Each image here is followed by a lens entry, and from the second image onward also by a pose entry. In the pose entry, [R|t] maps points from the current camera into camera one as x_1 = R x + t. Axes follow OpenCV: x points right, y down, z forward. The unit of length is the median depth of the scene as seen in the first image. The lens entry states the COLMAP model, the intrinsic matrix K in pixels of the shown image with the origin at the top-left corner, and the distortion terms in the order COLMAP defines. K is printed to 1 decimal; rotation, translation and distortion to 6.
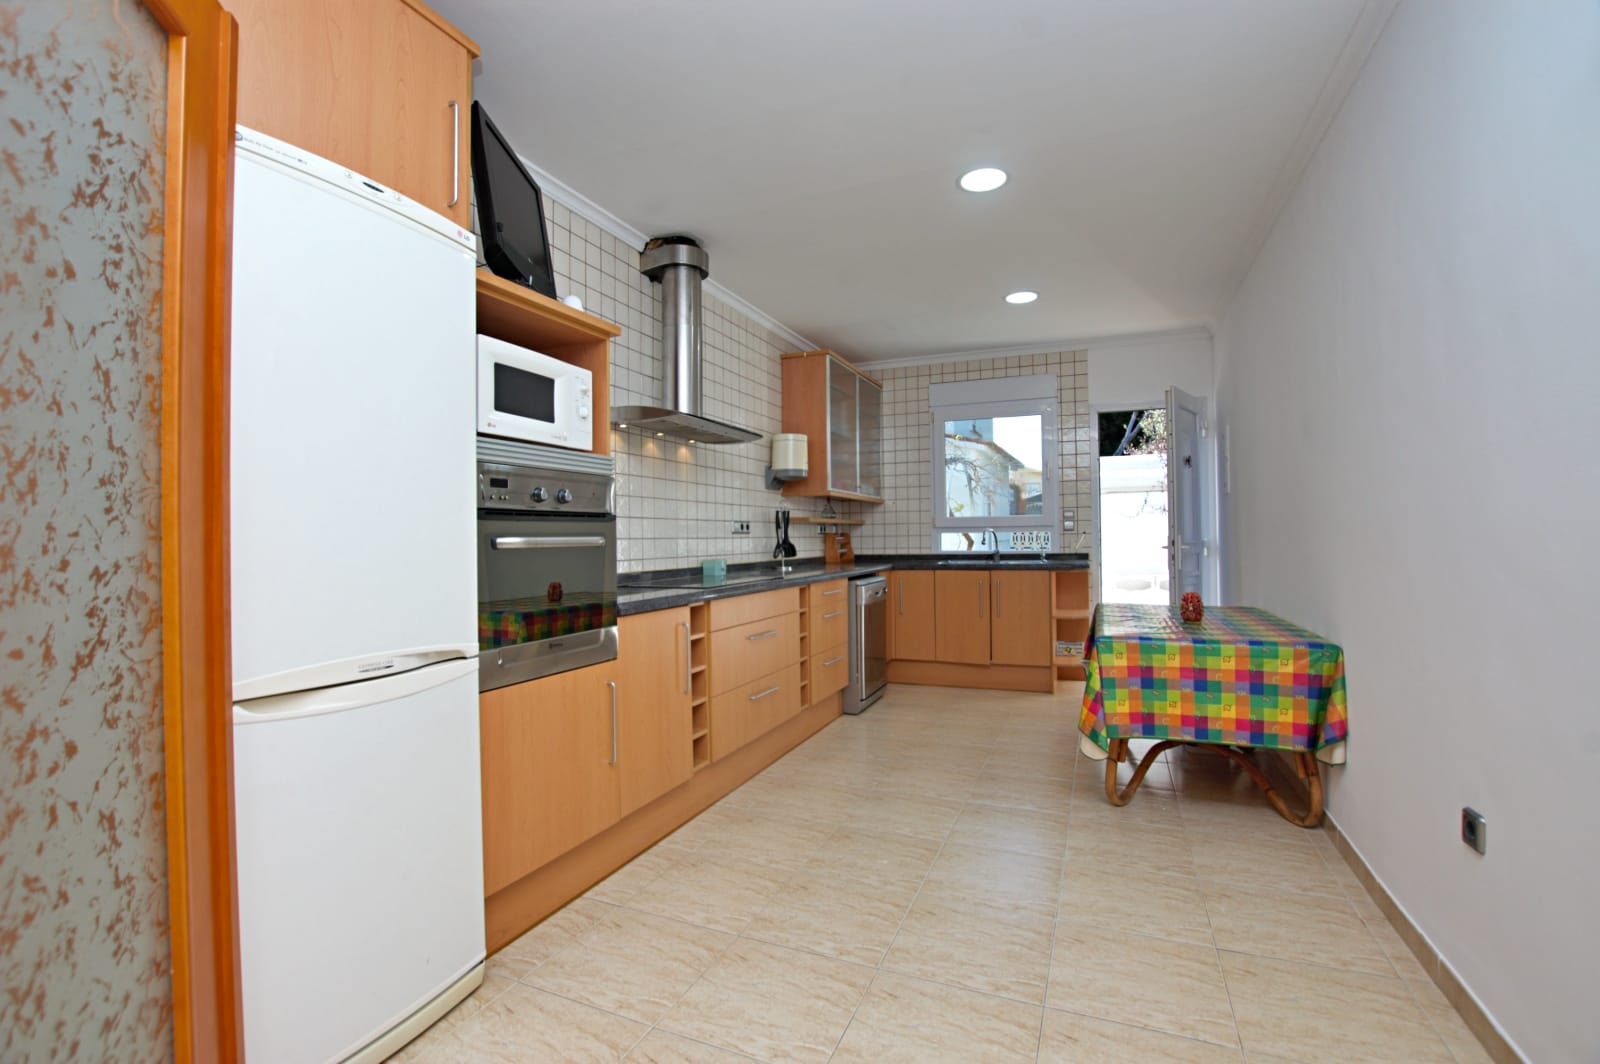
lens RADIAL K [[701.4, 0, 800.0], [0, 701.4, 532.0], [0, 0, 1]] dist [-0.003211, -0.000408]
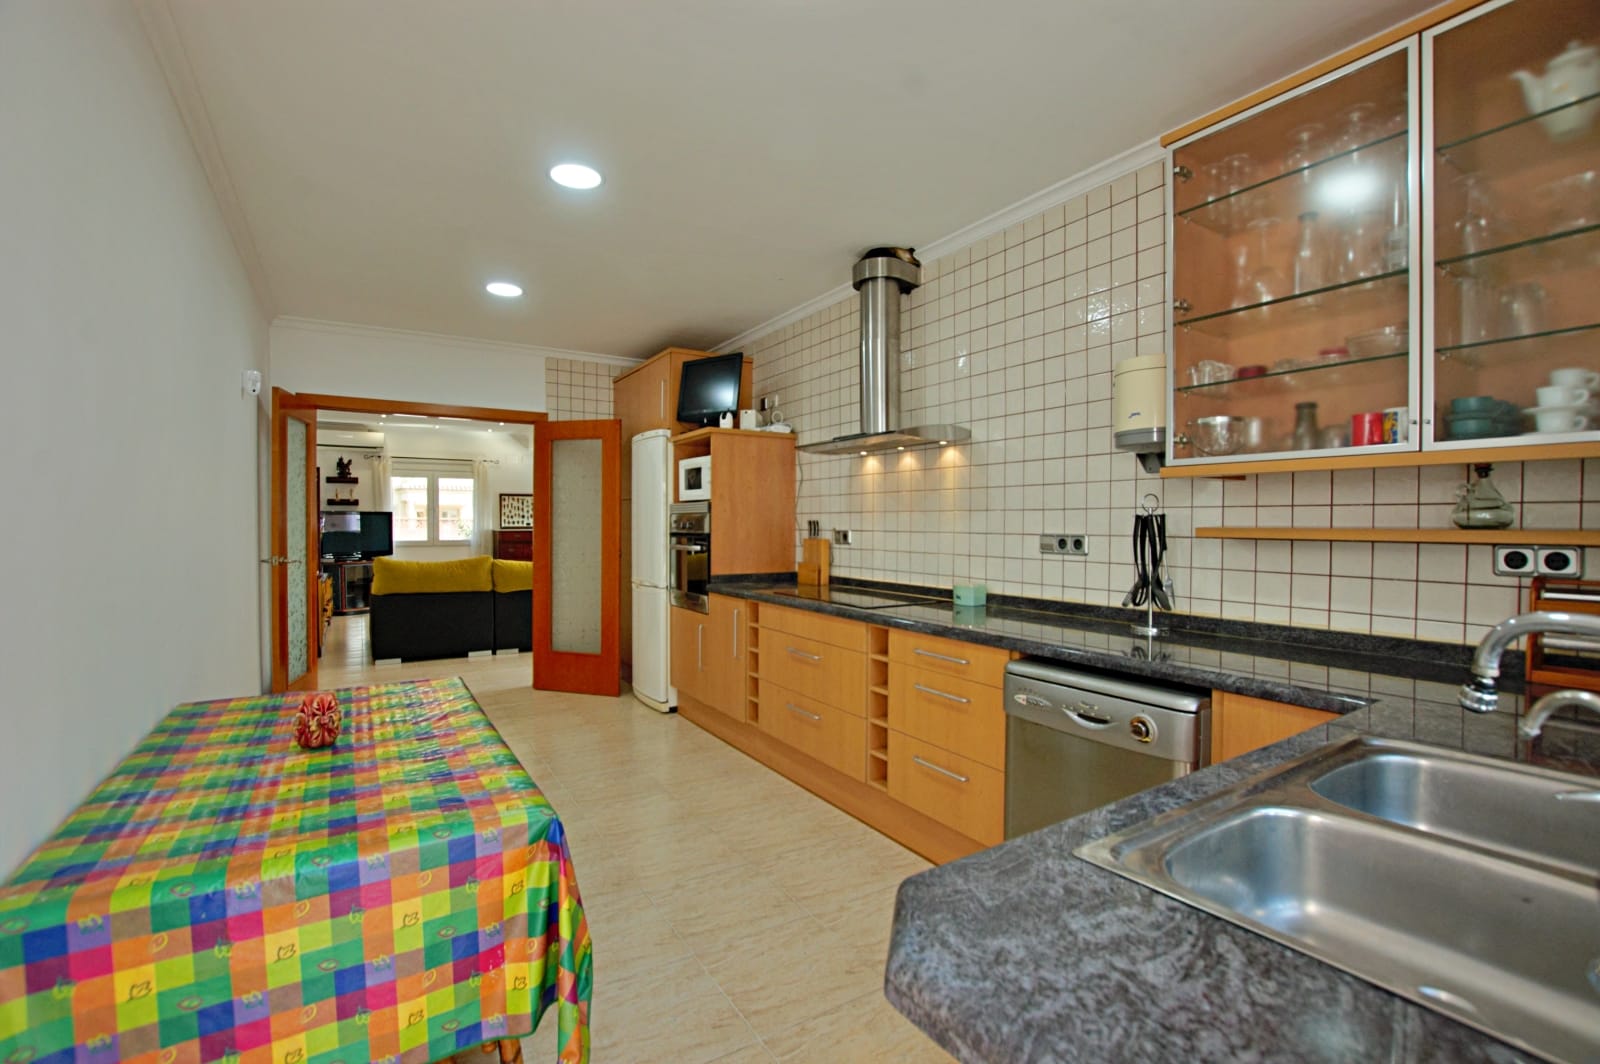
lens RADIAL K [[701.4, 0, 800.0], [0, 701.4, 532.0], [0, 0, 1]] dist [-0.003211, -0.000408]
pose [[-0.554615, 0.022911, -0.831791, 0.728552], [0.011996, 0.999737, 0.019538, -0.041073], [0.832020, 0.000858, -0.554744, 1.455781]]
